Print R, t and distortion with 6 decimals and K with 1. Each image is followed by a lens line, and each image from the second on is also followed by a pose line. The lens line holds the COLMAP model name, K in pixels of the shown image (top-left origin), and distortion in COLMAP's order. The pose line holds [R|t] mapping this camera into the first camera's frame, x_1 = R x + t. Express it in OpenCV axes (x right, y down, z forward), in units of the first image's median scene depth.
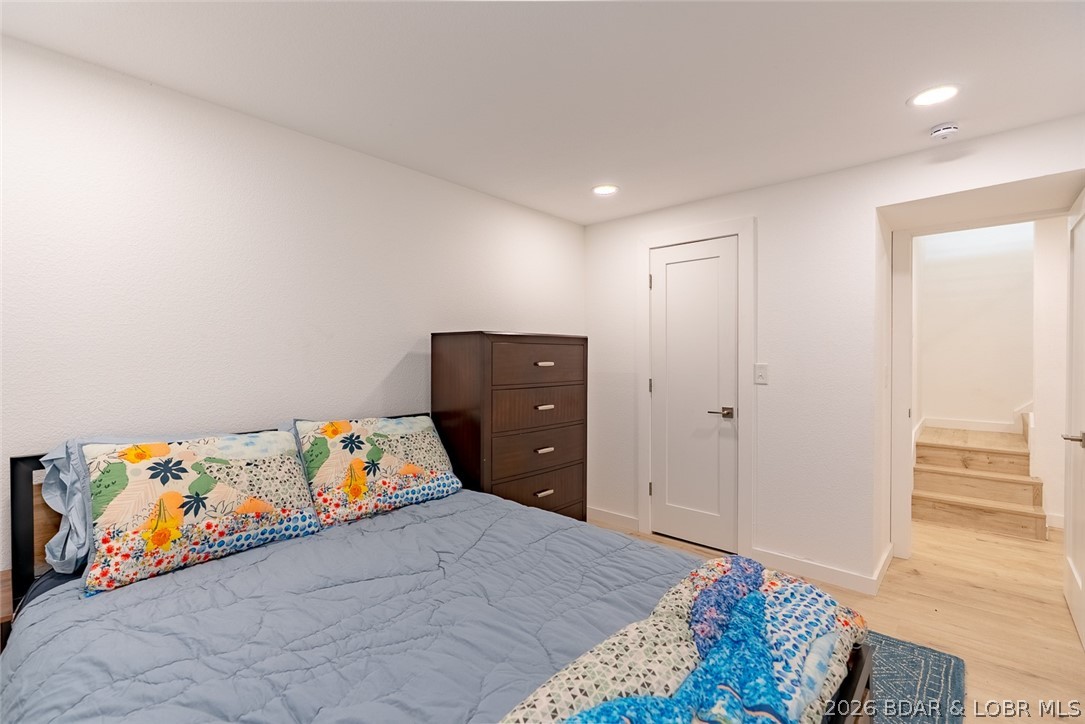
lens RADIAL K [[491.4, 0, 538.7], [0, 491.4, 359.4], [0, 0, 1]] dist [-0.012347, 0.003952]
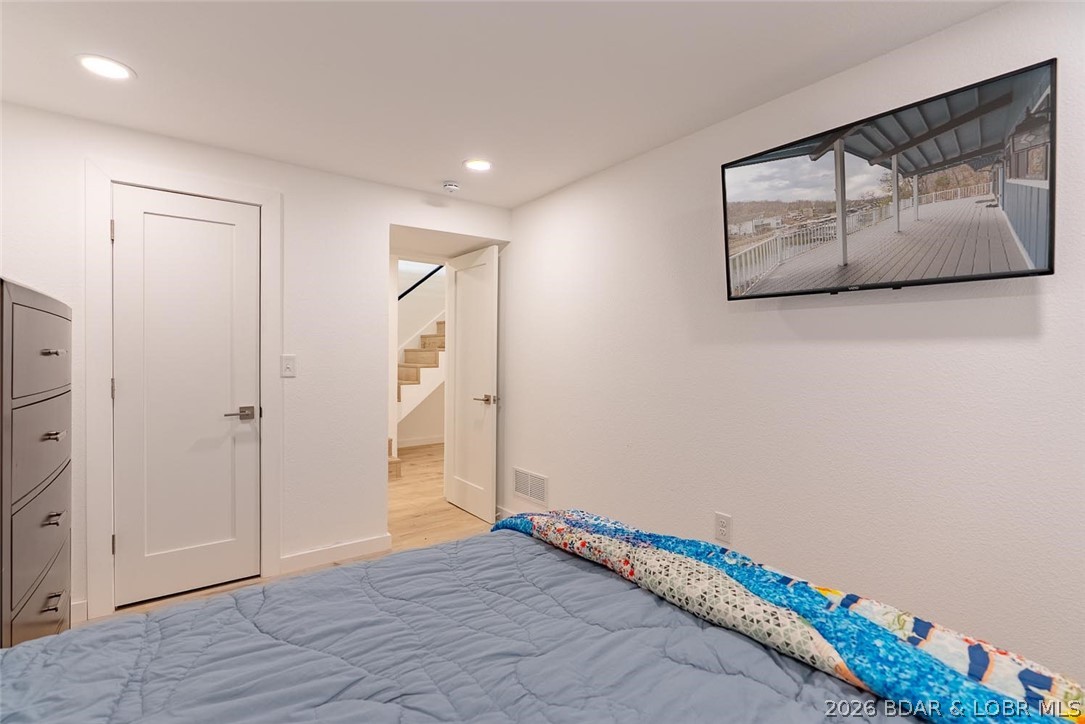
lens RADIAL K [[491.4, 0, 538.7], [0, 491.4, 359.4], [0, 0, 1]] dist [-0.012347, 0.003952]
pose [[0.176035, -0.004745, 0.984372, -0.557747], [-0.001803, 0.999985, 0.005143, 0.017273], [-0.984382, -0.002680, 0.176024, 0.559822]]
